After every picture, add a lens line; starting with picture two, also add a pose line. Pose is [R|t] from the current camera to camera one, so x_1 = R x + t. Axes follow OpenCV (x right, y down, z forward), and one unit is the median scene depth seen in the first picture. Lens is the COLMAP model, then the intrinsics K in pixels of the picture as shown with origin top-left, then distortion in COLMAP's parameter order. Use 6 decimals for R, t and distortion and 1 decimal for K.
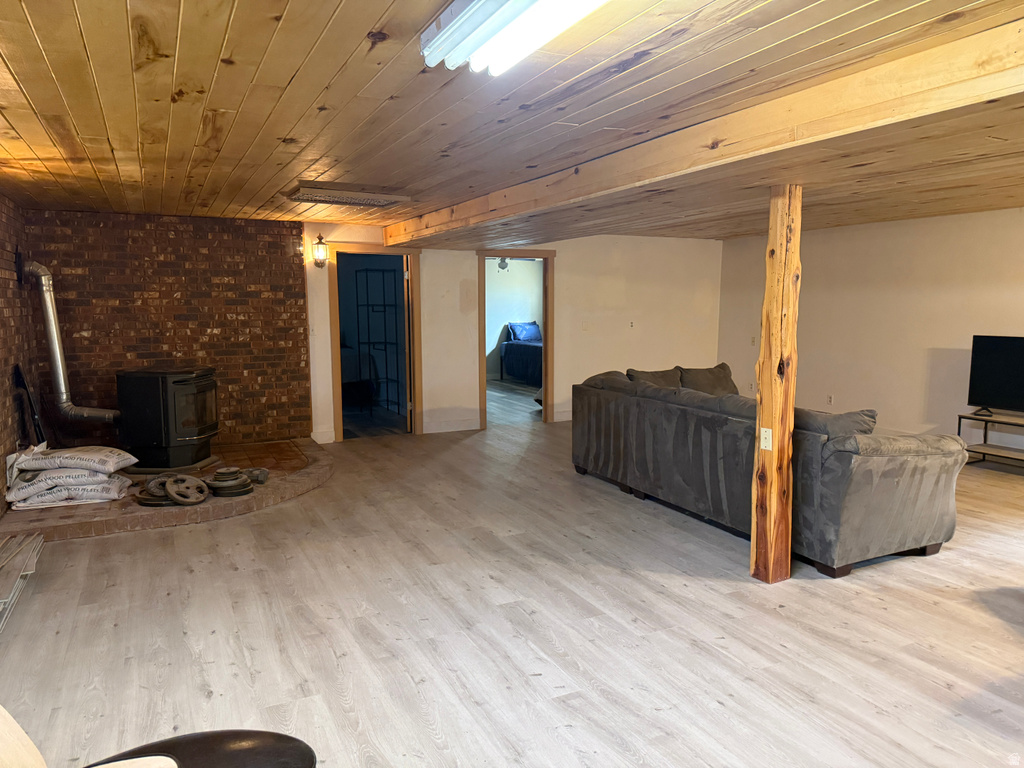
lens RADIAL K [[717.0, 0, 511.3], [0, 717.0, 383.9], [0, 0, 1]] dist [0.082726, -0.104396]
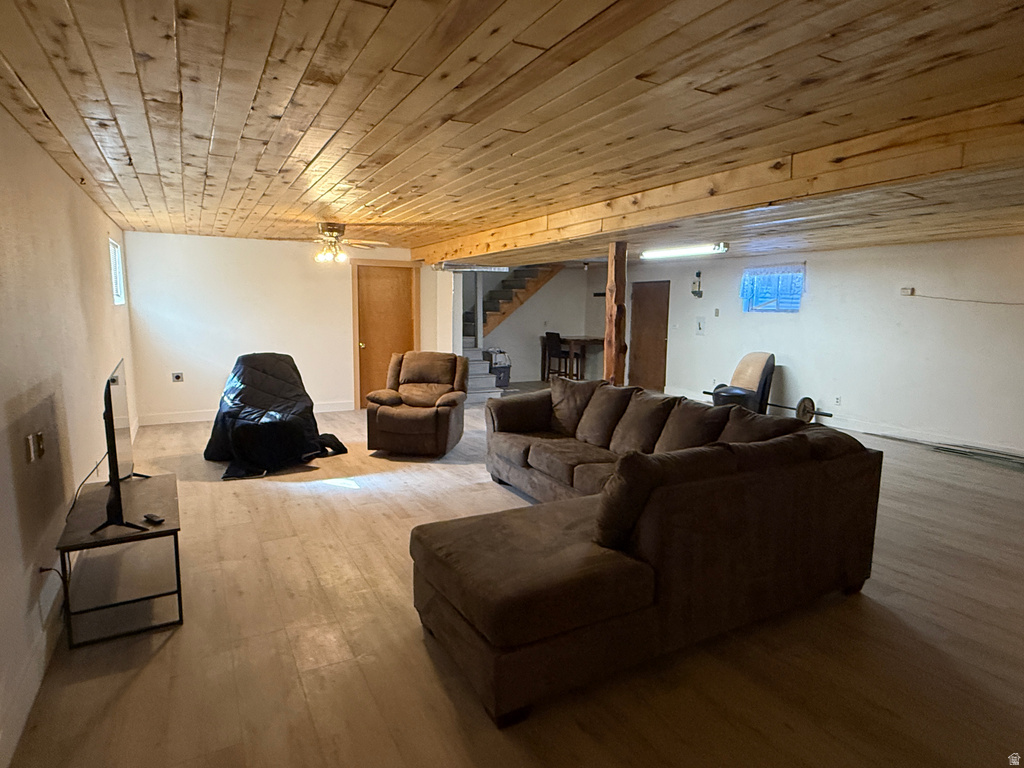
lens RADIAL K [[573.6, 0, 522.7], [0, 573.6, 382.2], [0, 0, 1]] dist [-0.000360, 0.000784]
pose [[-0.998051, -0.004923, -0.062201, 0.569887], [-0.019754, 0.970535, 0.240147, -0.225945], [0.059186, 0.240908, -0.968742, 1.974495]]
